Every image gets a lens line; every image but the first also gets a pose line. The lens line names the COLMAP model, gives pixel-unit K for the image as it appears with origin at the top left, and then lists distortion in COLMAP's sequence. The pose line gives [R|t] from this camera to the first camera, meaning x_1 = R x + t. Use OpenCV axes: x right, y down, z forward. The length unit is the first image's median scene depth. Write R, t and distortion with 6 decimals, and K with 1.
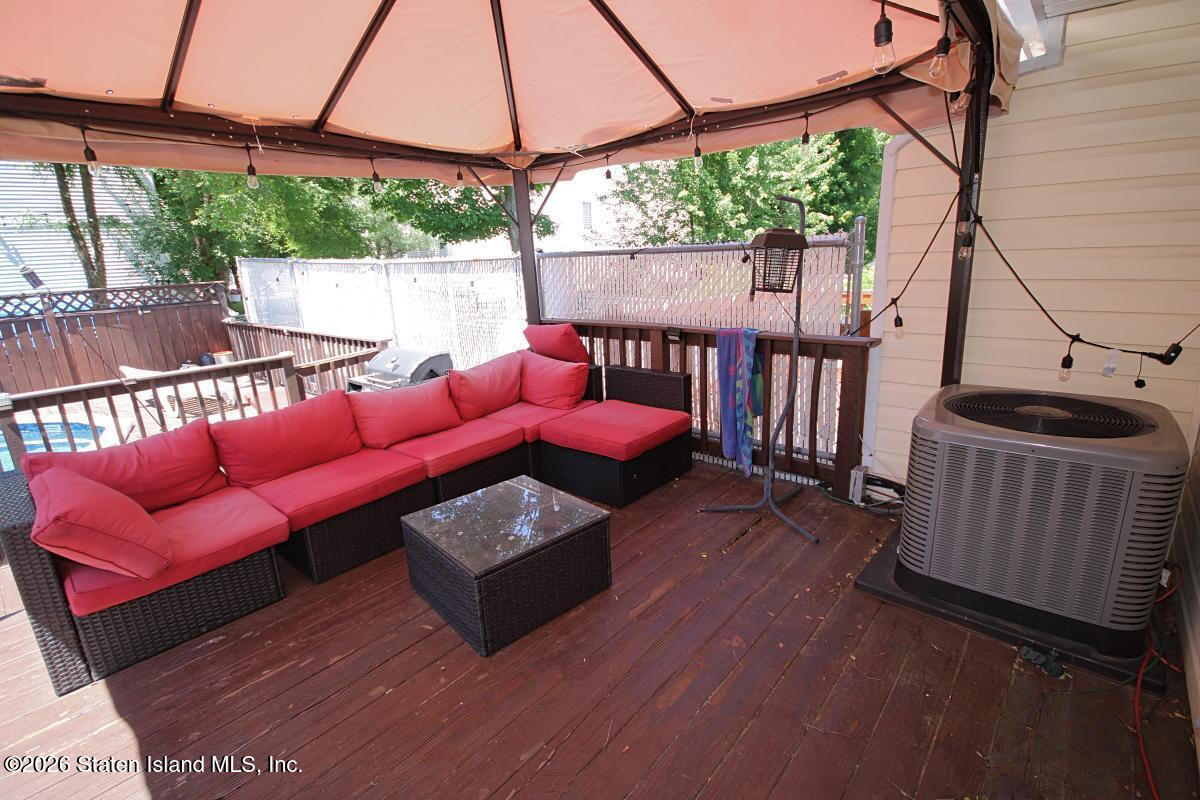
lens RADIAL K [[560.3, 0, 605.1], [0, 560.3, 405.4], [0, 0, 1]] dist [-0.004027, -0.000893]
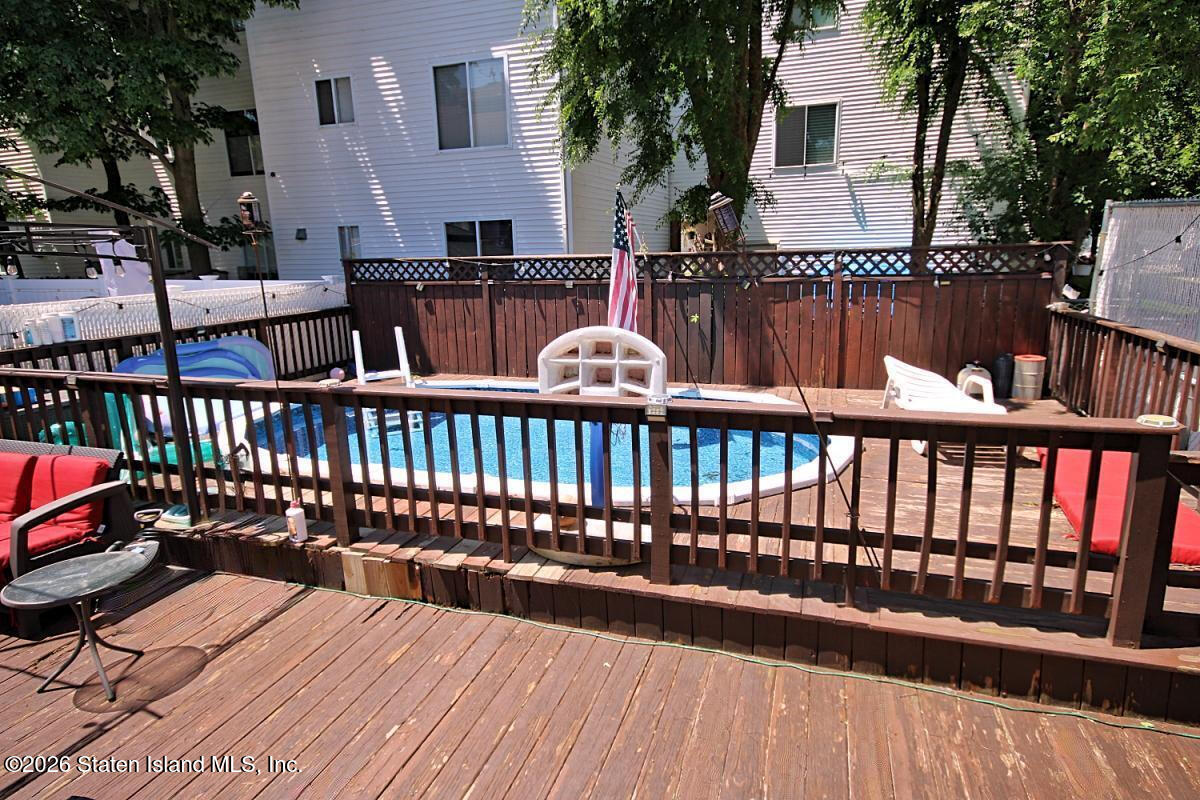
lens RADIAL K [[678.9, 0, 600.0], [0, 678.9, 400.0], [0, 0, 1]] dist [0.014680, 0.000311]
pose [[0.375549, 0.232298, -0.897218, -0.166317], [-0.231361, 0.960928, 0.151952, -0.051342], [0.897460, 0.150516, 0.414620, 0.256023]]
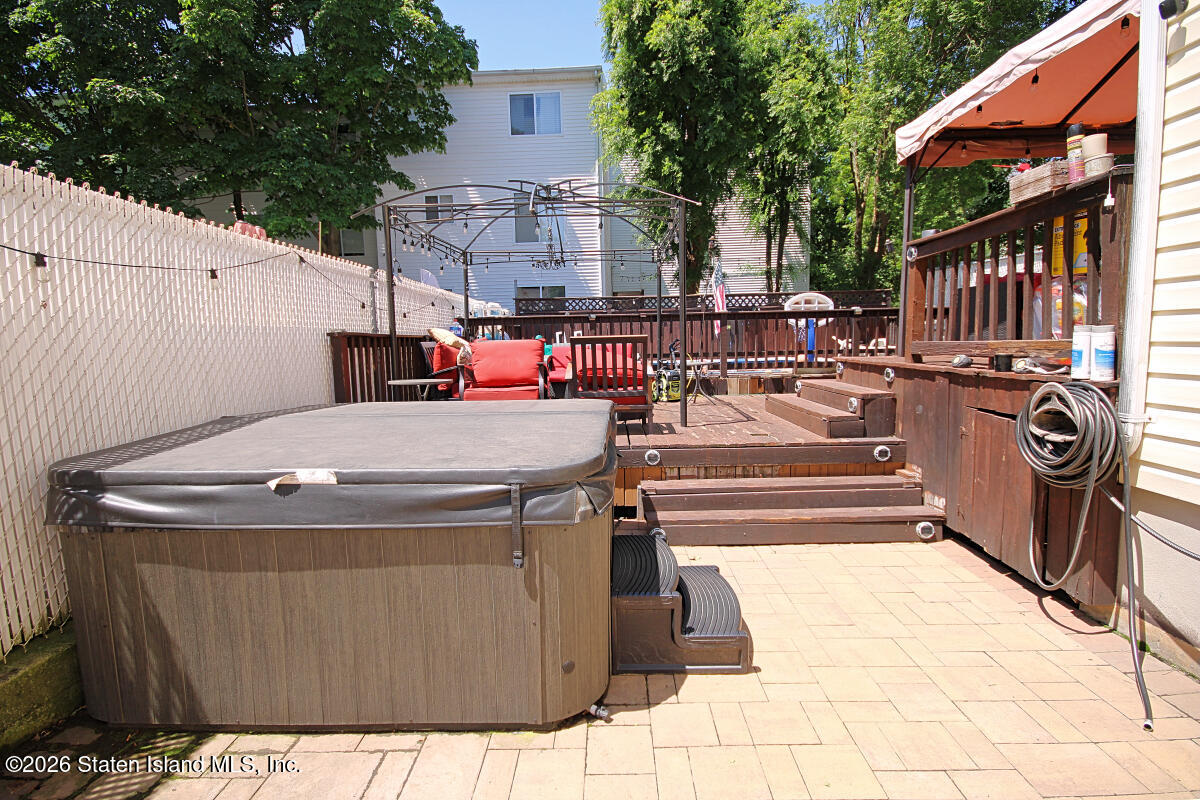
lens RADIAL K [[560.3, 0, 605.1], [0, 560.3, 405.4], [0, 0, 1]] dist [-0.004027, -0.000893]
pose [[0.631522, 0.116658, -0.766532, -0.018751], [-0.204077, 0.978767, -0.019174, 0.229872], [0.748019, 0.168540, 0.641920, -0.380798]]
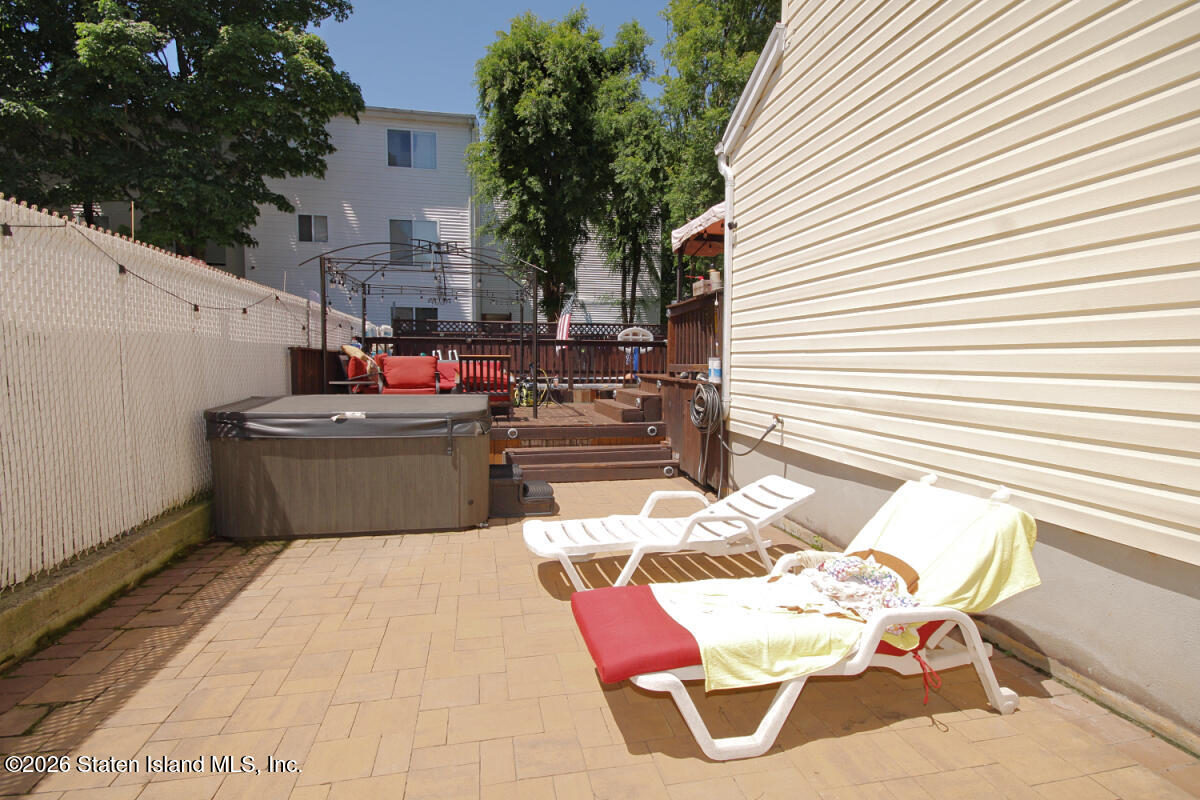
lens RADIAL K [[597.8, 0, 600.0], [0, 597.8, 400.0], [0, 0, 1]] dist [0.001912, -0.000019]
pose [[0.781094, 0.088496, -0.618111, 0.224374], [-0.200143, 0.973160, -0.113588, 0.279285], [0.591469, 0.212433, 0.777841, -0.596402]]
